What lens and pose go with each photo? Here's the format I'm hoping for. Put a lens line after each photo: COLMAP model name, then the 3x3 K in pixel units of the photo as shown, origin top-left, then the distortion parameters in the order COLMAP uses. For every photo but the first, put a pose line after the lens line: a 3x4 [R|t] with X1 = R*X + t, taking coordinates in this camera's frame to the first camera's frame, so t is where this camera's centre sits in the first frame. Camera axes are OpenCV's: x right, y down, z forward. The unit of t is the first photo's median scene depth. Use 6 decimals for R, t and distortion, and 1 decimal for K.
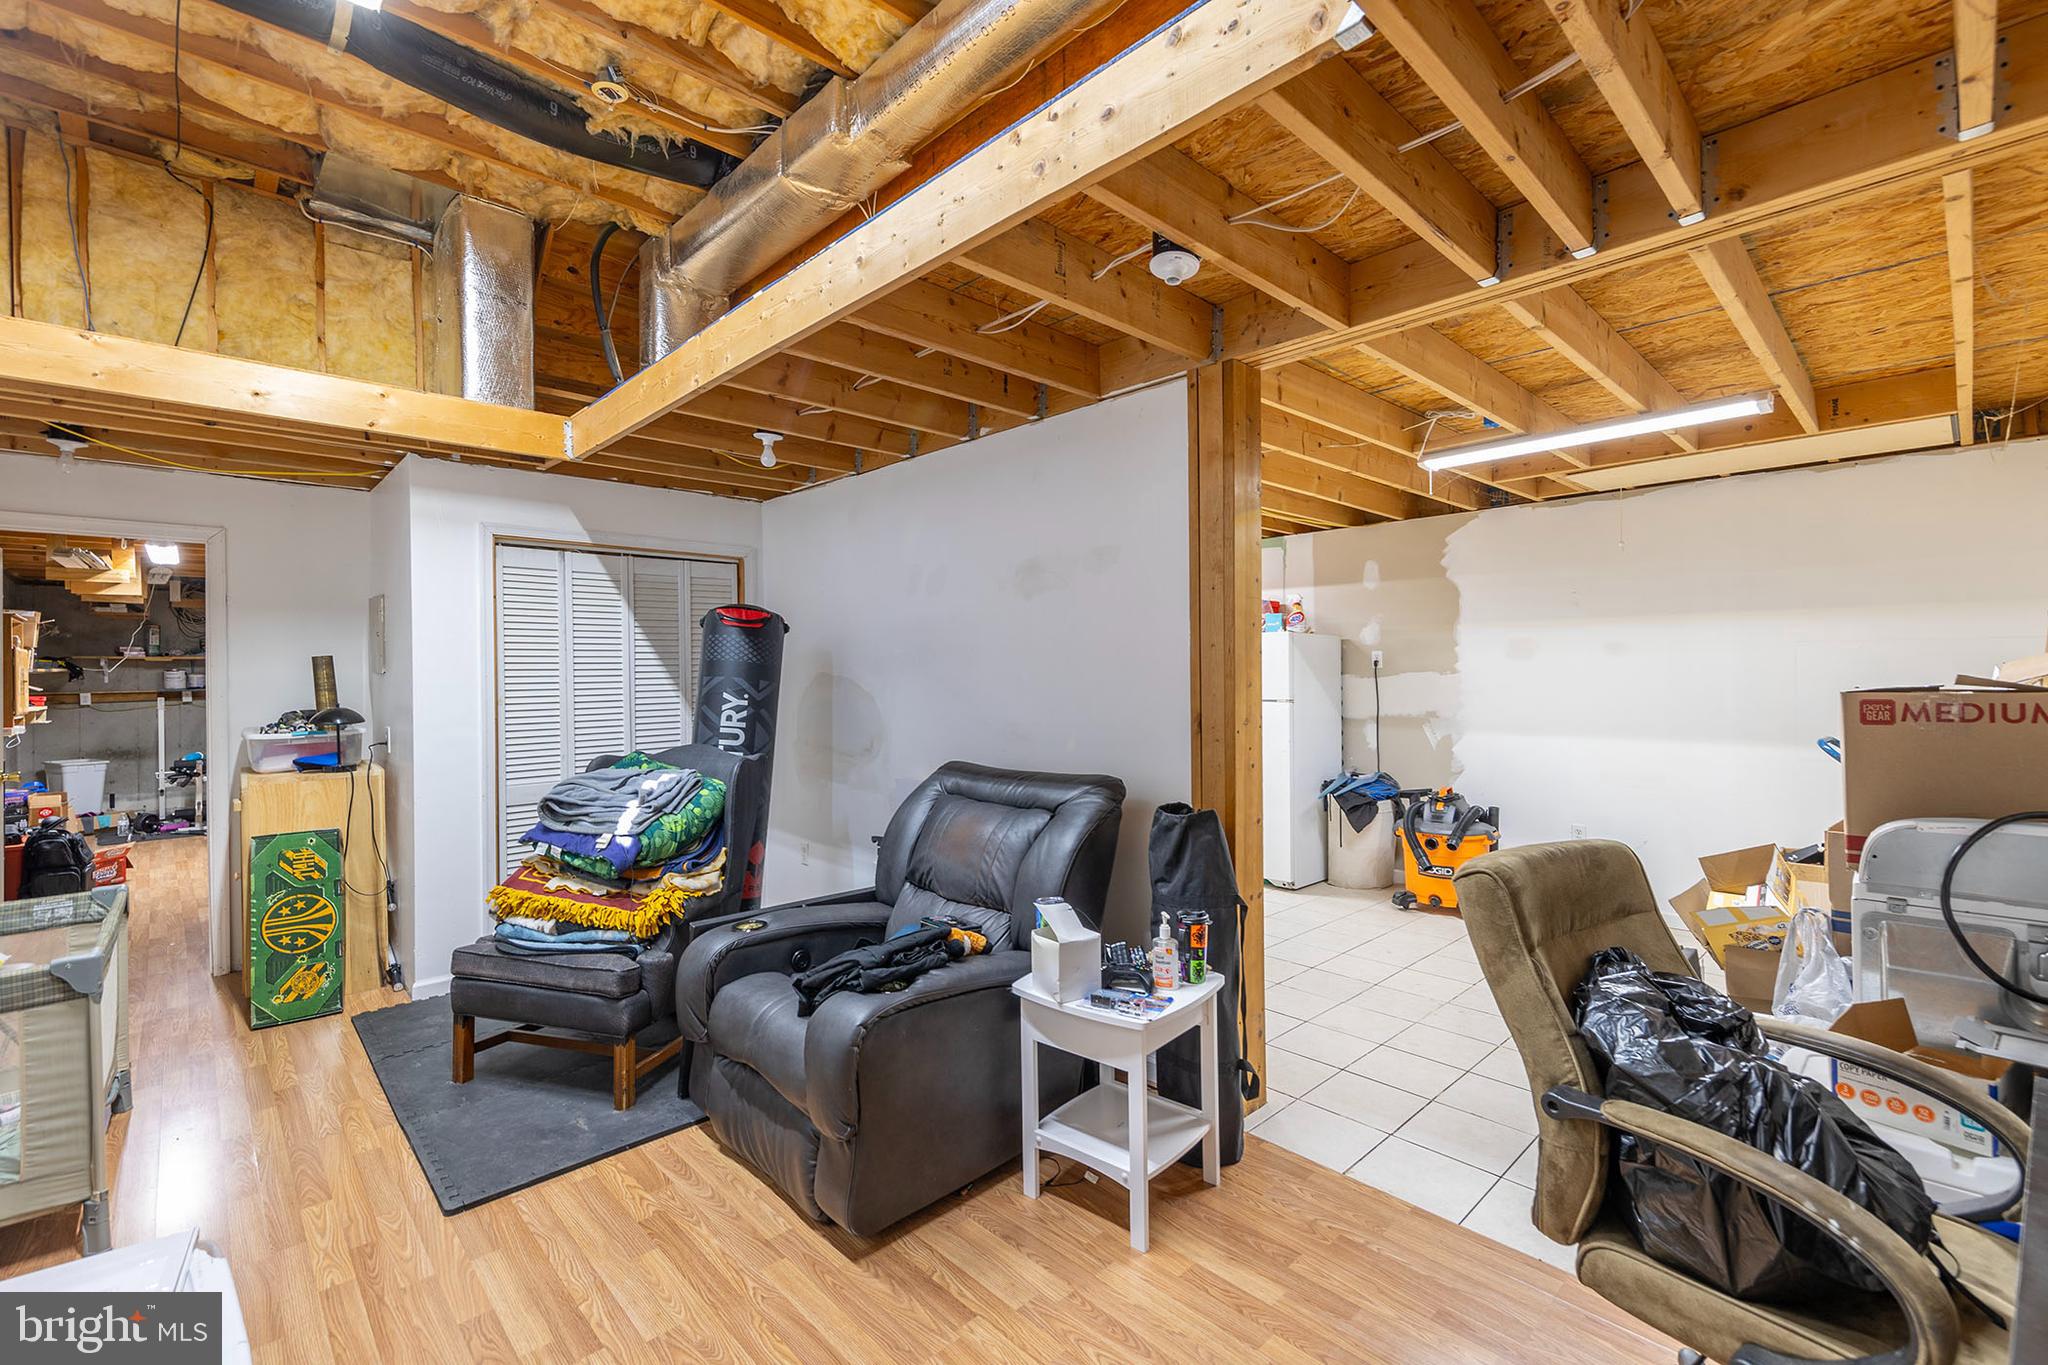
lens RADIAL K [[890.0, 0, 1024.9], [0, 890.0, 671.0], [0, 0, 1]] dist [0.000389, -0.000360]
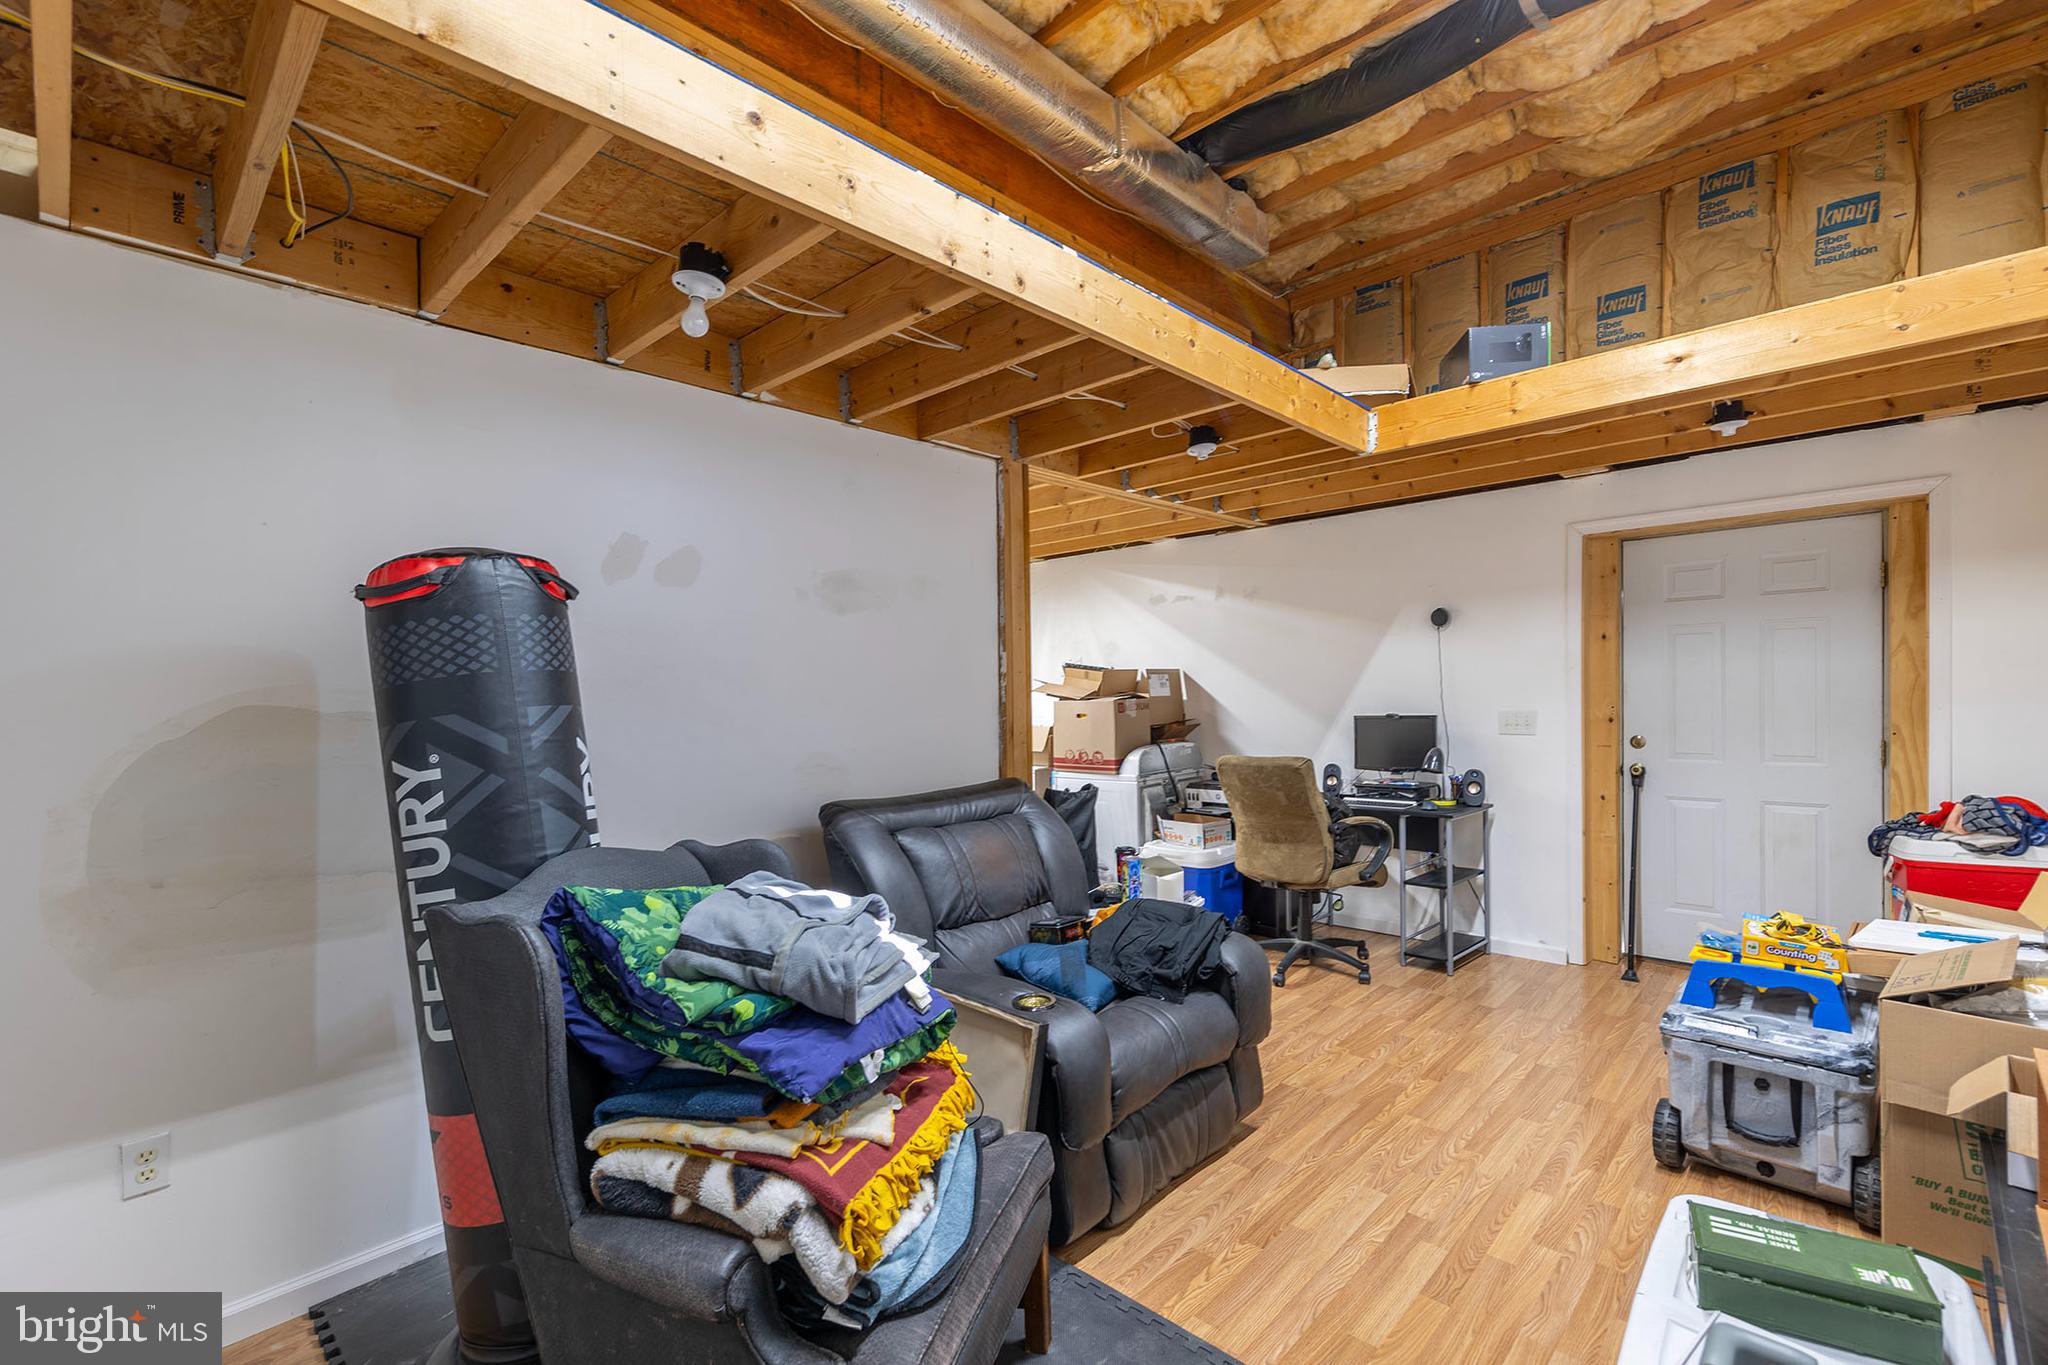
lens RADIAL K [[890.0, 0, 1024.7], [0, 890.0, 687.6], [0, 0, 1]] dist [0.000389, -0.000360]
pose [[-0.060551, -0.008173, 0.998132, -0.913127], [0.010926, 0.999901, 0.008850, -0.010853], [-0.998105, 0.011442, -0.060455, 0.861592]]
